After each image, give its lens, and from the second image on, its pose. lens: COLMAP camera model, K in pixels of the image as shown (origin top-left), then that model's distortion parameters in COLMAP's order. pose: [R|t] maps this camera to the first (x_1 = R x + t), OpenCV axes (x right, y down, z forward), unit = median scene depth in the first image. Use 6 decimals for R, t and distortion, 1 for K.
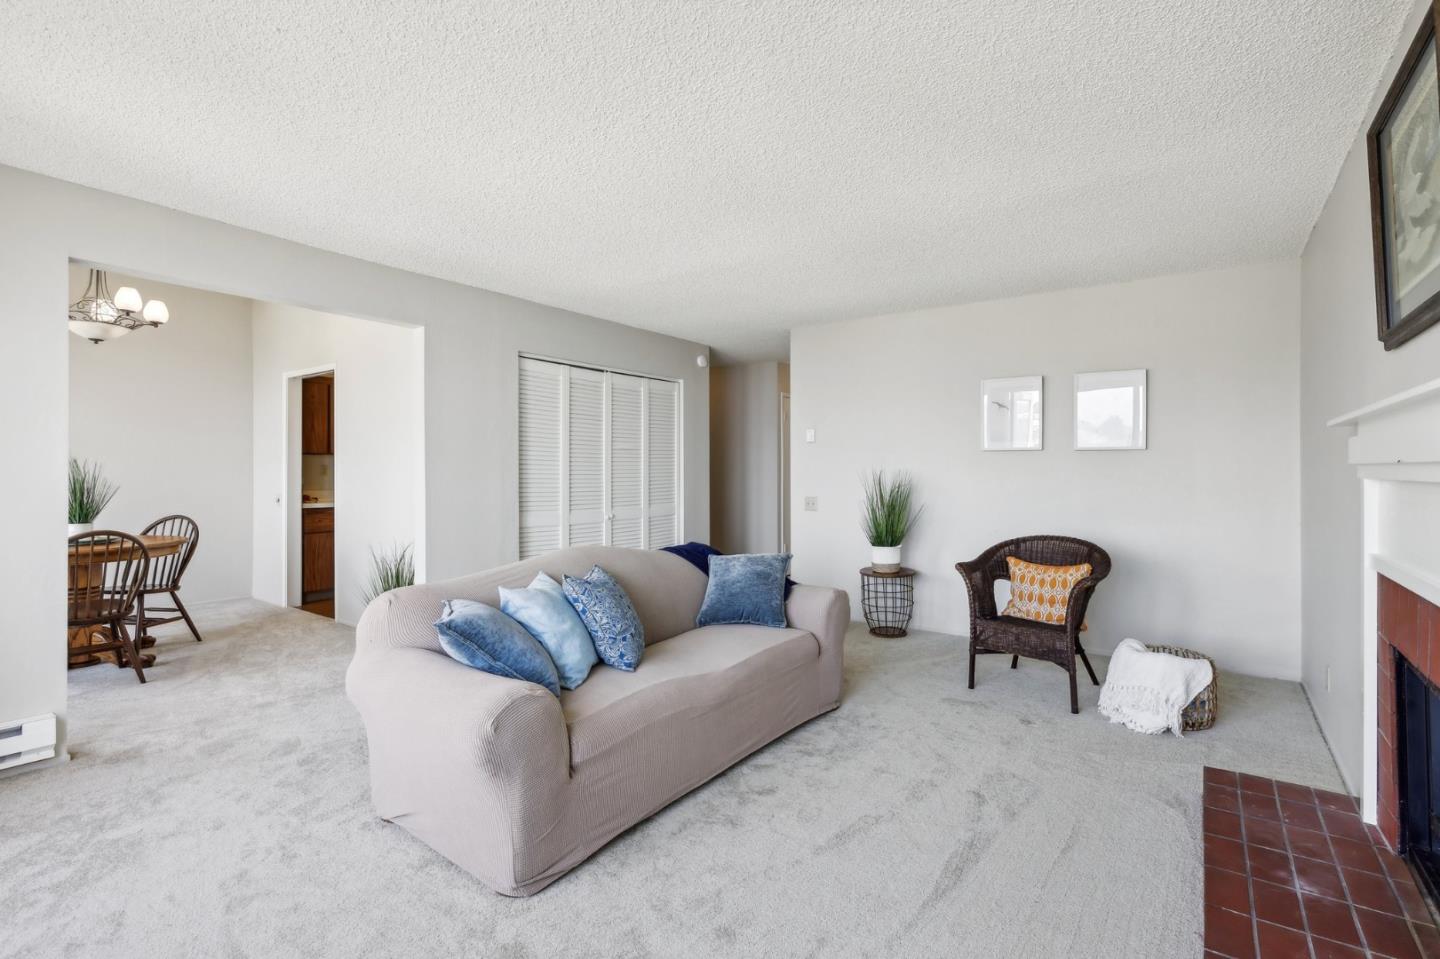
lens RADIAL K [[675.7, 0, 723.0], [0, 675.7, 480.8], [0, 0, 1]] dist [-0.001806, 0.000118]
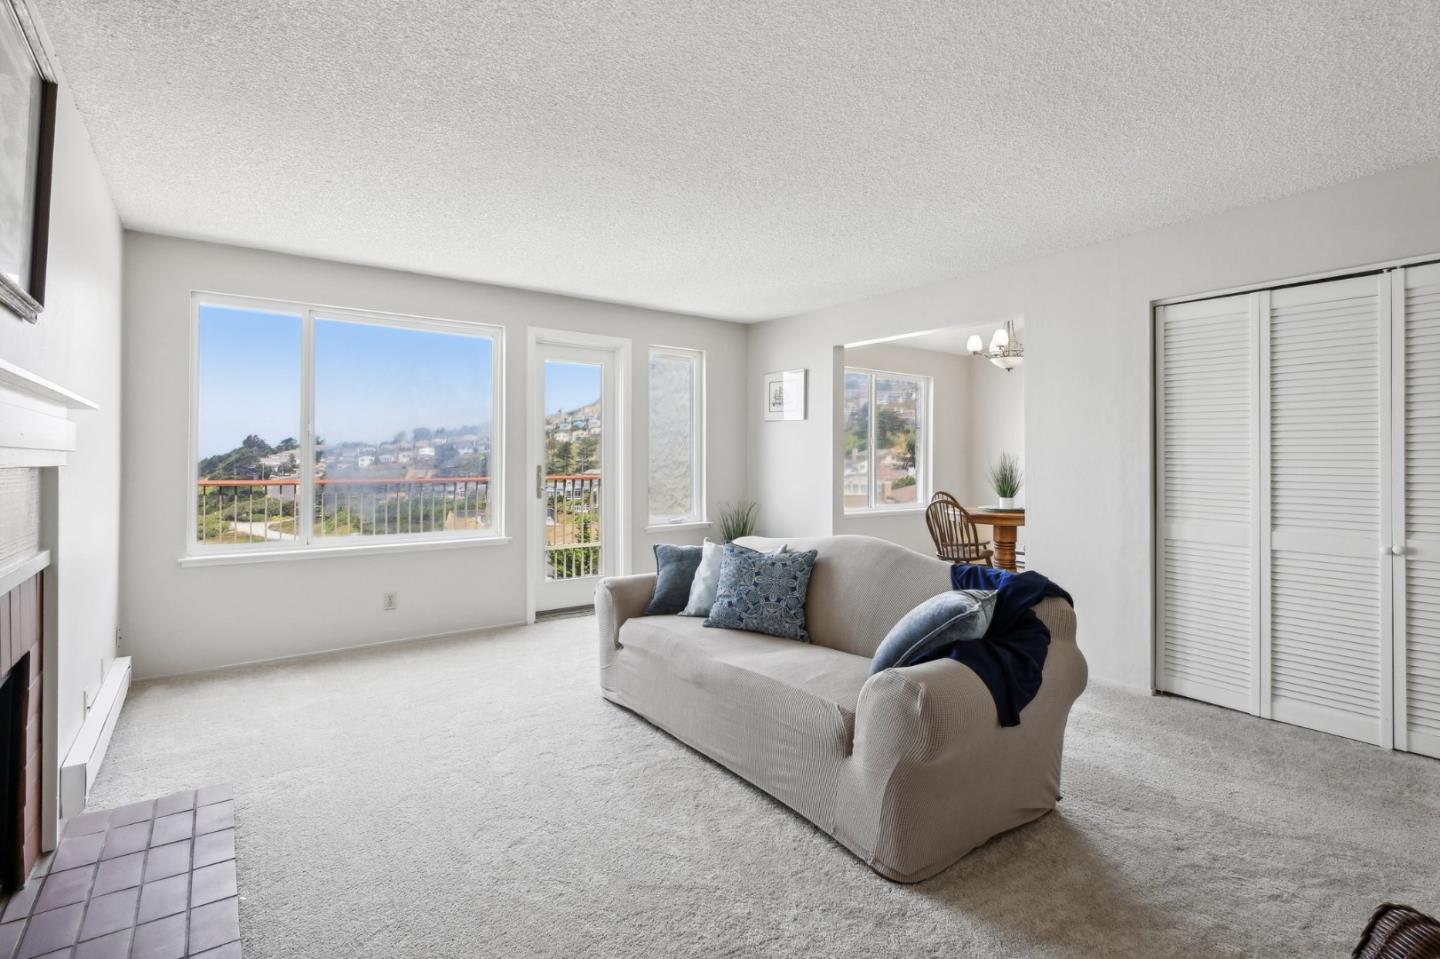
lens RADIAL K [[694.3, 0, 718.4], [0, 694.3, 457.1], [0, 0, 1]] dist [0.014462, 0.000020]
pose [[-0.314049, -0.006190, -0.949386, 0.583704], [-0.017600, 0.999845, -0.000697, -0.010053], [0.949244, 0.016491, -0.314110, 0.791744]]
